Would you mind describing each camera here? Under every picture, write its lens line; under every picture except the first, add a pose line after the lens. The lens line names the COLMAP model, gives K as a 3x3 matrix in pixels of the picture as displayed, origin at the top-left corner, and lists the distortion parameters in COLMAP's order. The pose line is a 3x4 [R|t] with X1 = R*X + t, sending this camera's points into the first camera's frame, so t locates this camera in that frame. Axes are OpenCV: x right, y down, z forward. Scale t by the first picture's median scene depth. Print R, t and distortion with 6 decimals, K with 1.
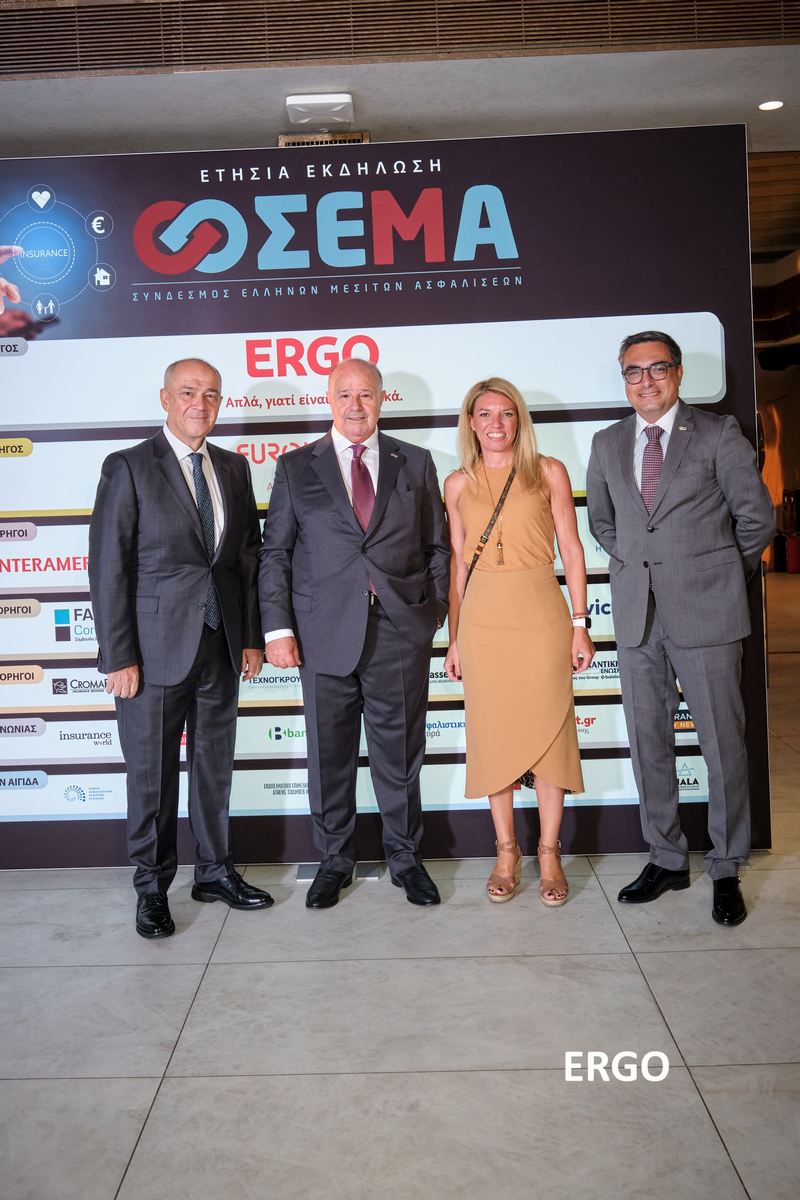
lens RADIAL K [[960.1, 0, 355.8], [0, 960.1, 513.5], [0, 0, 1]] dist [-0.024733, -0.023540]
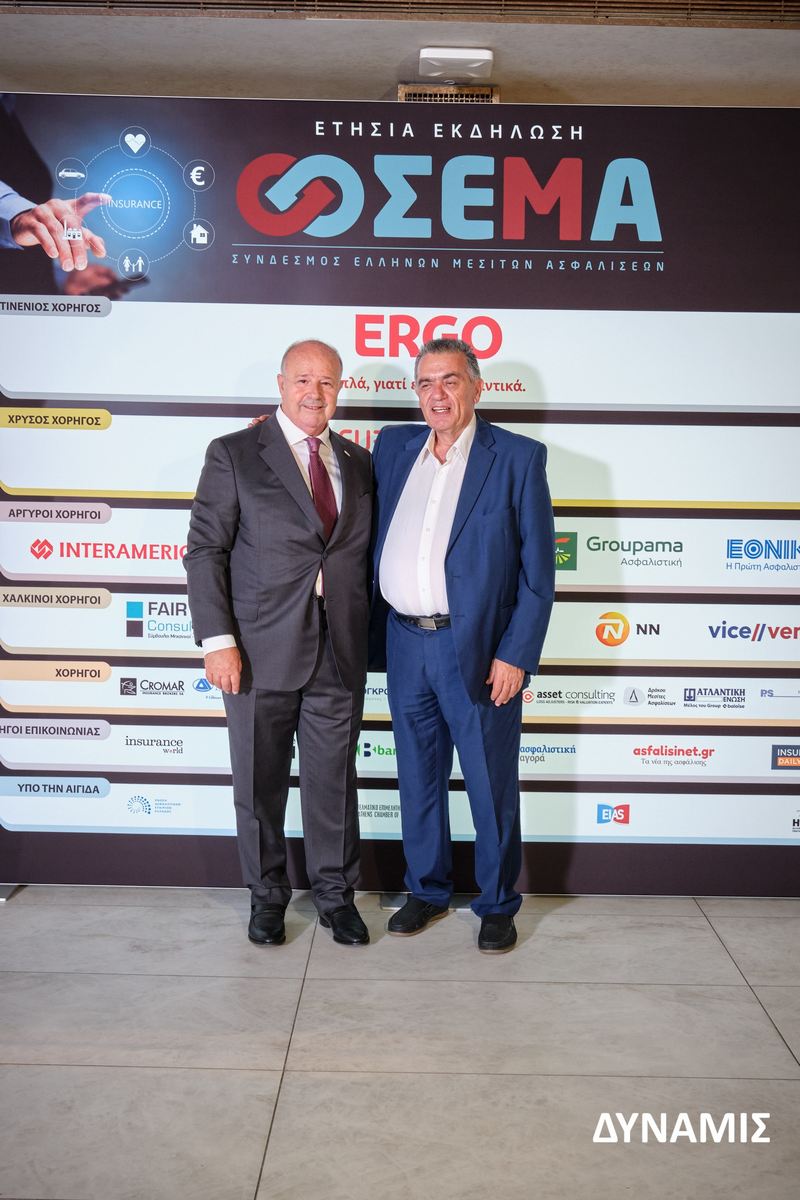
lens RADIAL K [[1199.9, 0, 412.1], [0, 1199.9, 563.2], [0, 0, 1]] dist [-0.051304, 0.000000]
pose [[0.998237, 0.053372, 0.025966, -0.078799], [-0.054273, 0.997901, 0.035331, 0.010031], [-0.024026, -0.036678, 0.999038, -0.133499]]
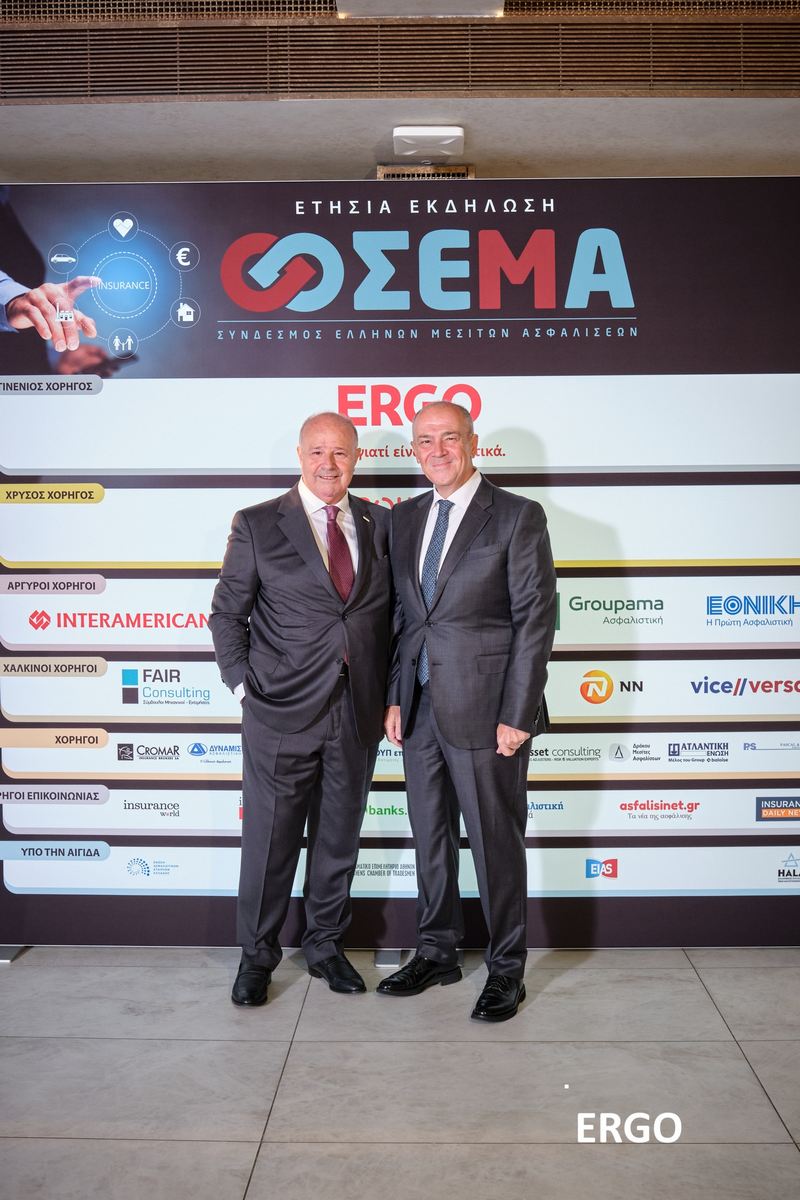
lens RADIAL K [[1100.8, 0, 408.8], [0, 1100.8, 599.5], [0, 0, 1]] dist [-0.079789, 0.000000]
pose [[0.999455, 0.032476, 0.005990, -0.046283], [-0.032554, 0.999380, 0.013386, 0.009667], [-0.005552, -0.013574, 0.999892, -0.062788]]
